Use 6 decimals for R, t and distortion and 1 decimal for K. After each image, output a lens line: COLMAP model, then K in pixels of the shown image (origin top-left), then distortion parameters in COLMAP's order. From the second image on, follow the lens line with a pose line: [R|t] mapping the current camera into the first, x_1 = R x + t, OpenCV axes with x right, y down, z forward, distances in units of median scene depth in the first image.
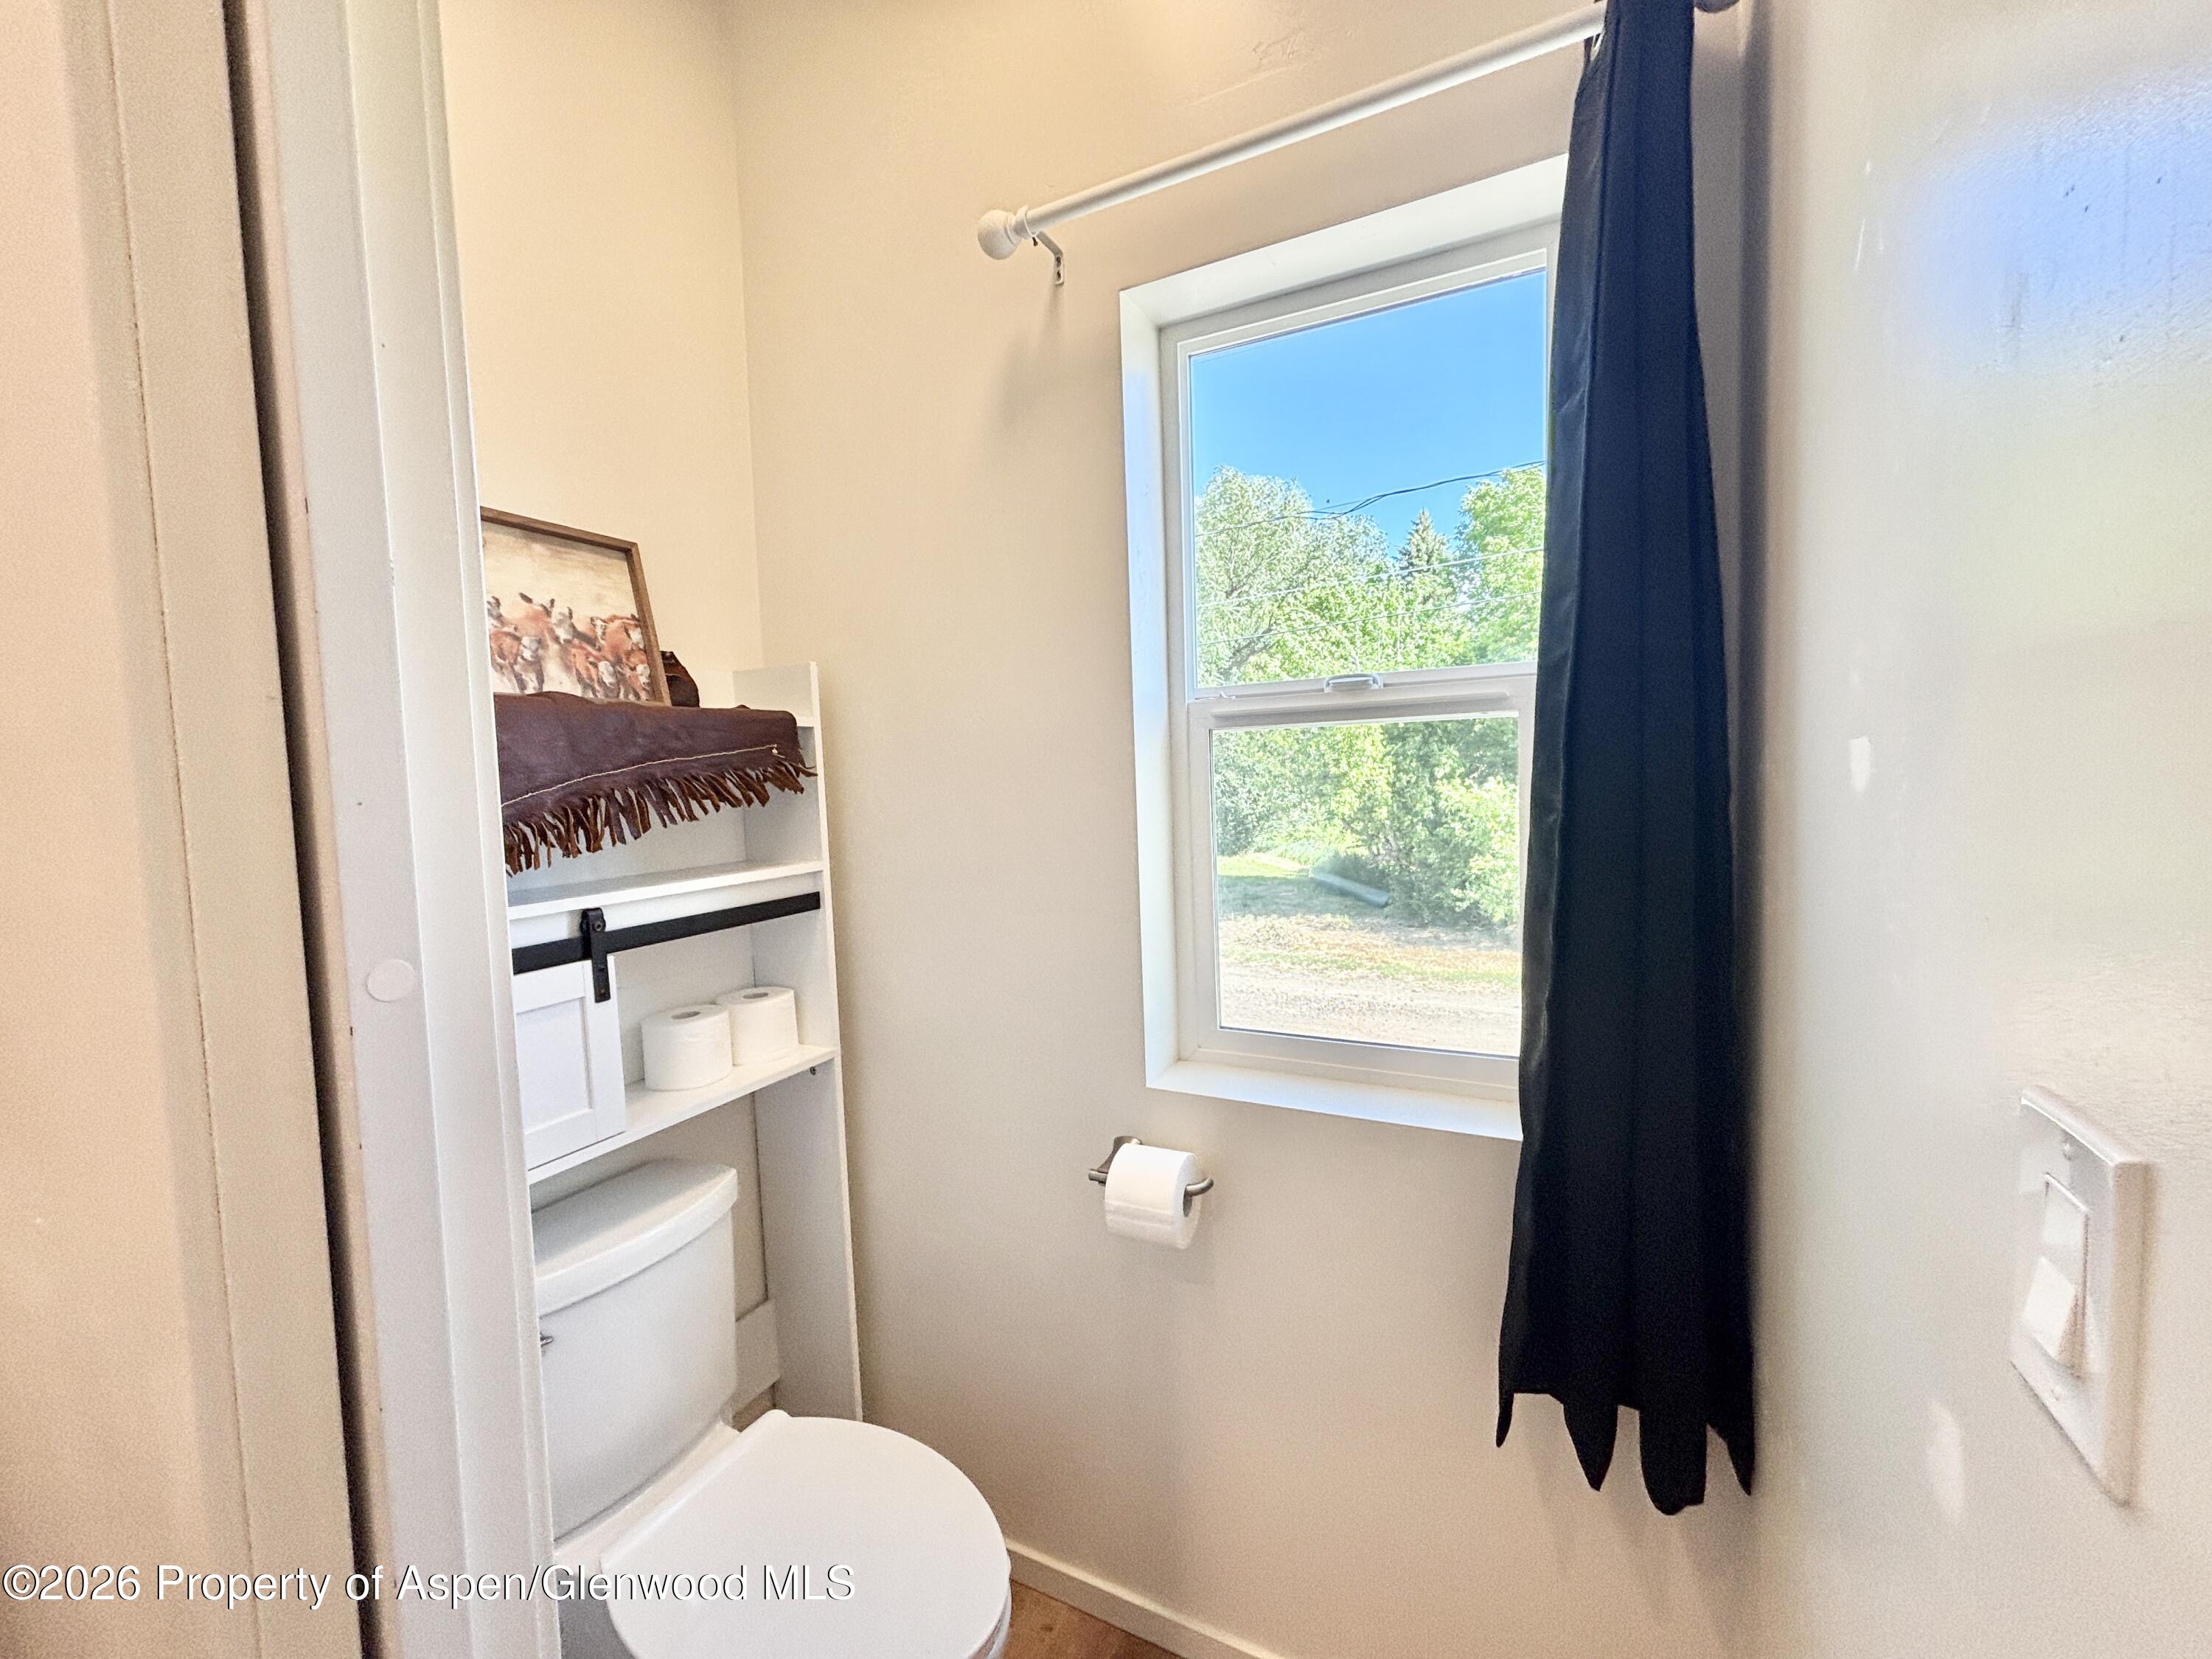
lens RADIAL K [[888.0, 0, 1113.2], [0, 888.0, 817.8], [0, 0, 1]] dist [0.002847, 0.000230]
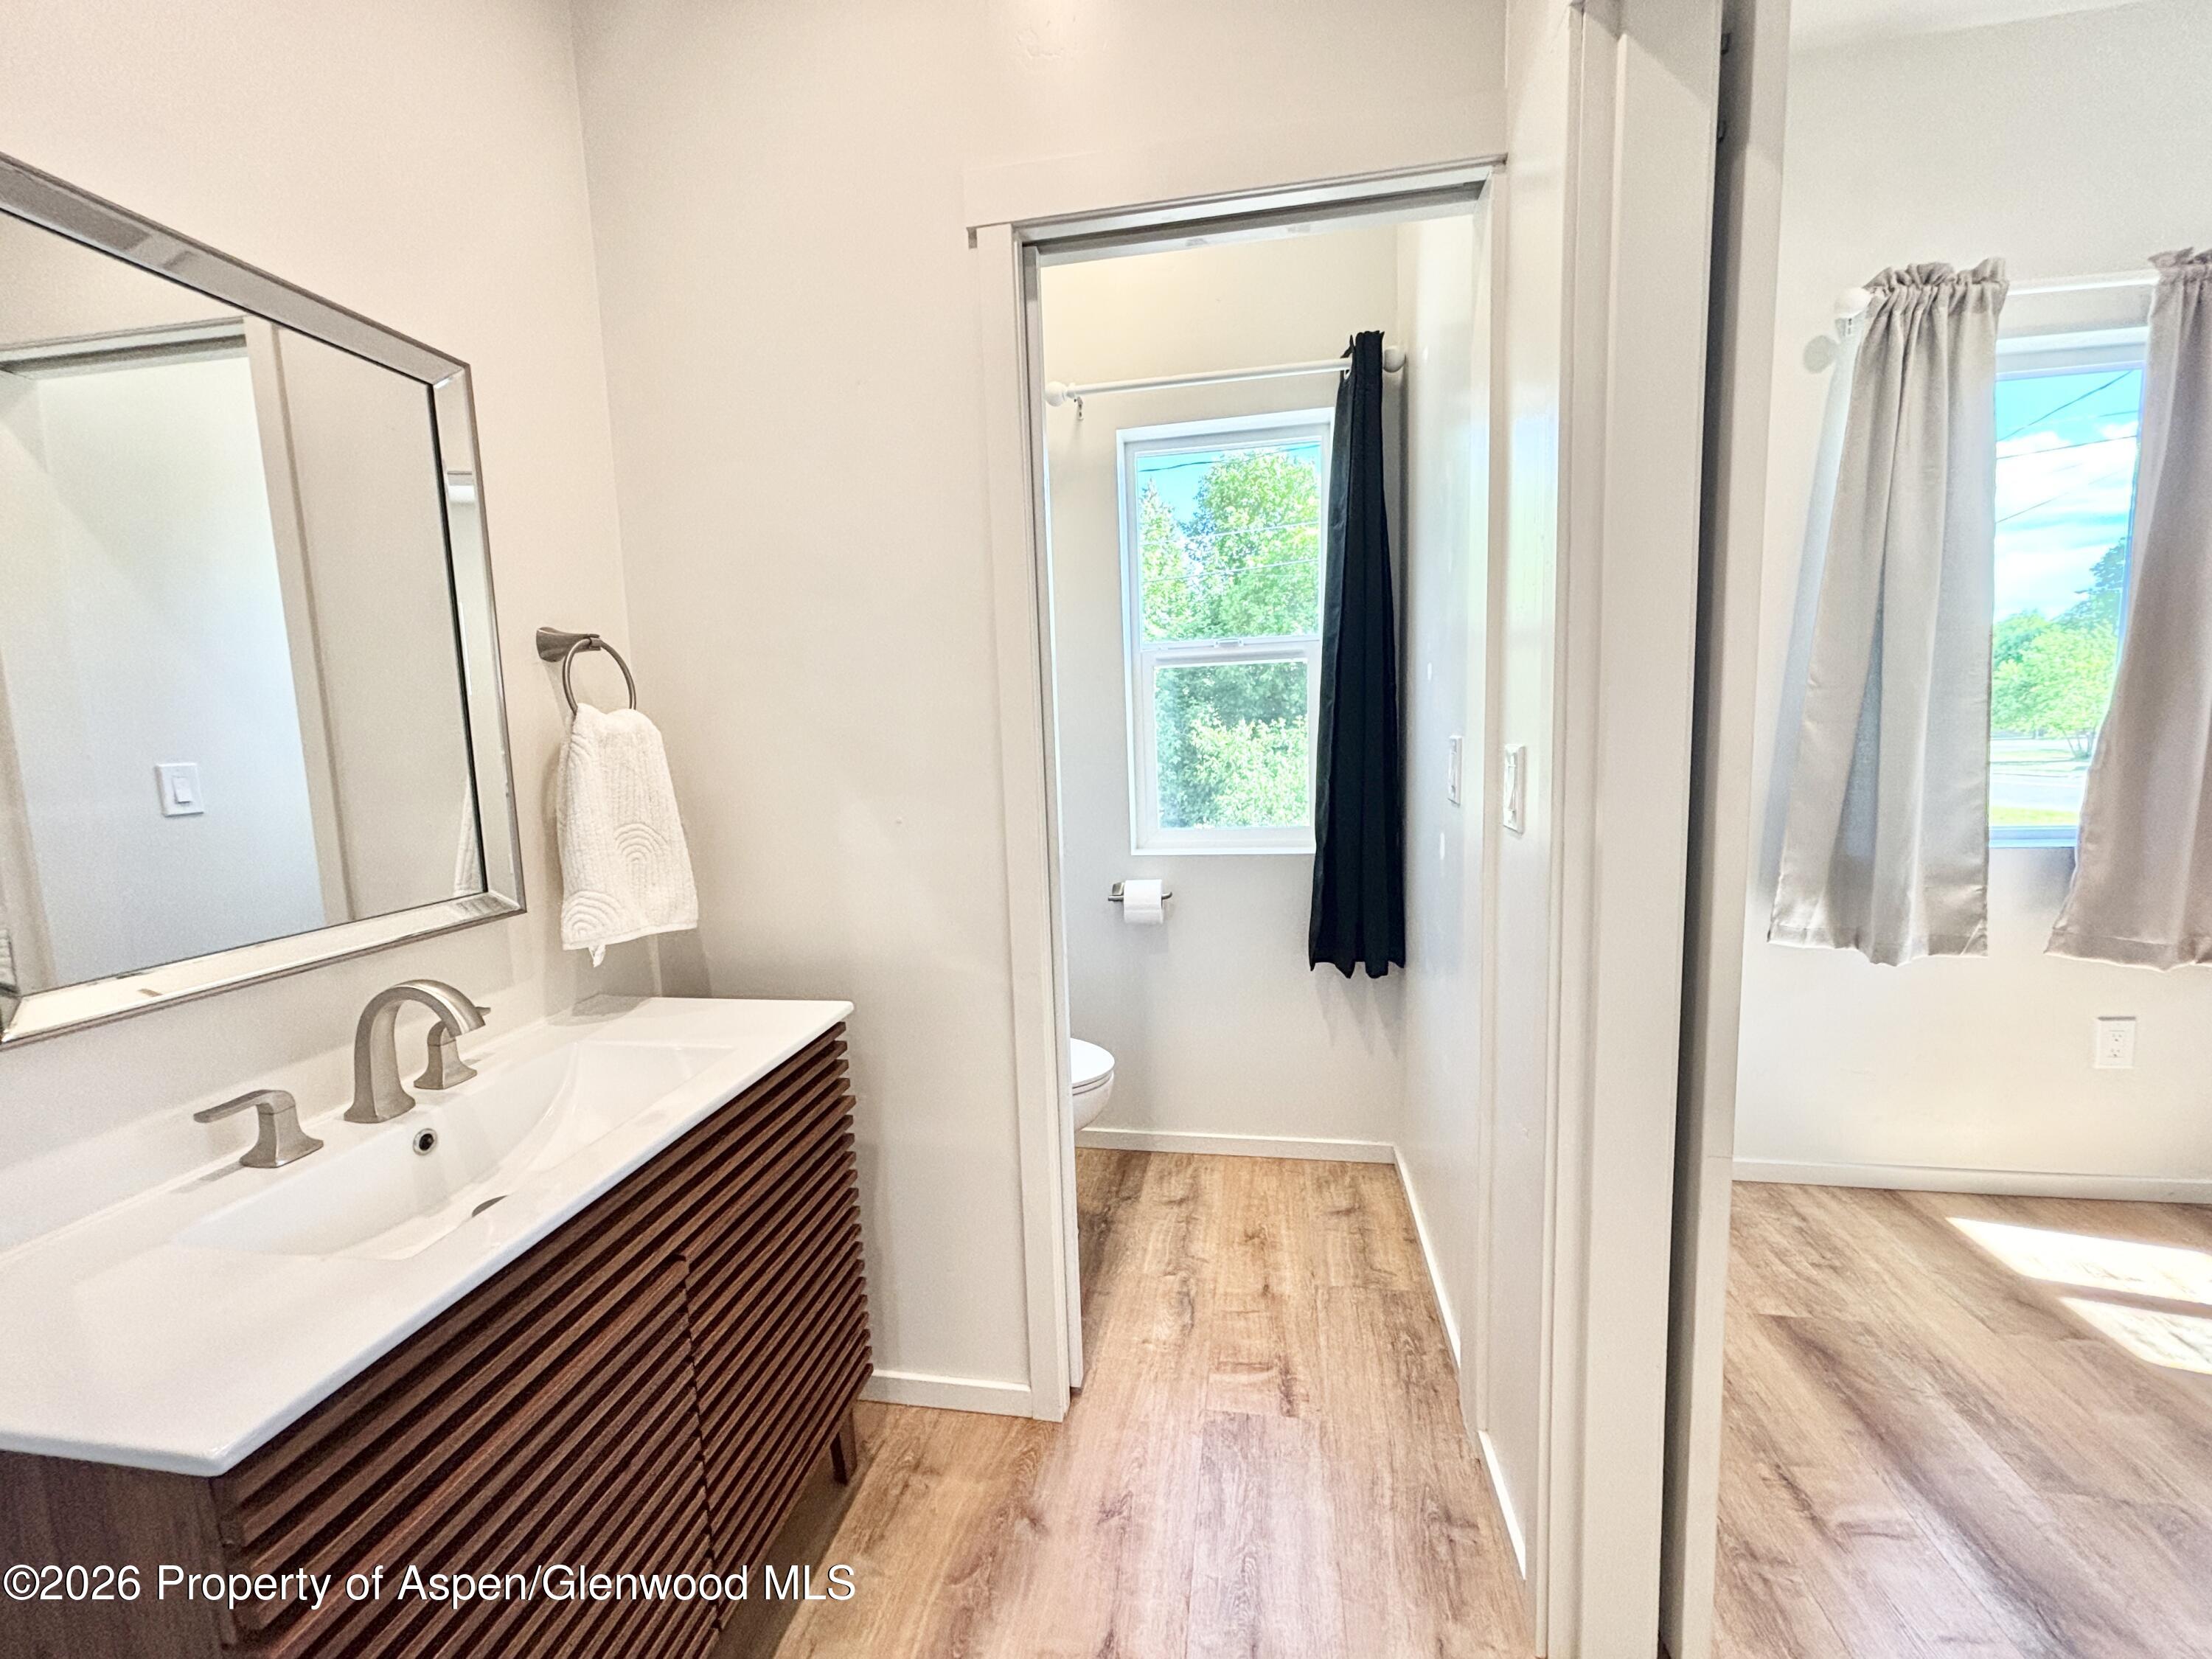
lens RADIAL K [[920.3, 0, 1106.0], [0, 920.3, 829.5], [0, 0, 1]] dist [0.003070, 0.000368]
pose [[0.958843, -0.033718, 0.281927, -0.695033], [0.019504, 0.998400, 0.053073, 0.177279], [-0.283266, -0.045390, 0.957967, -1.059158]]
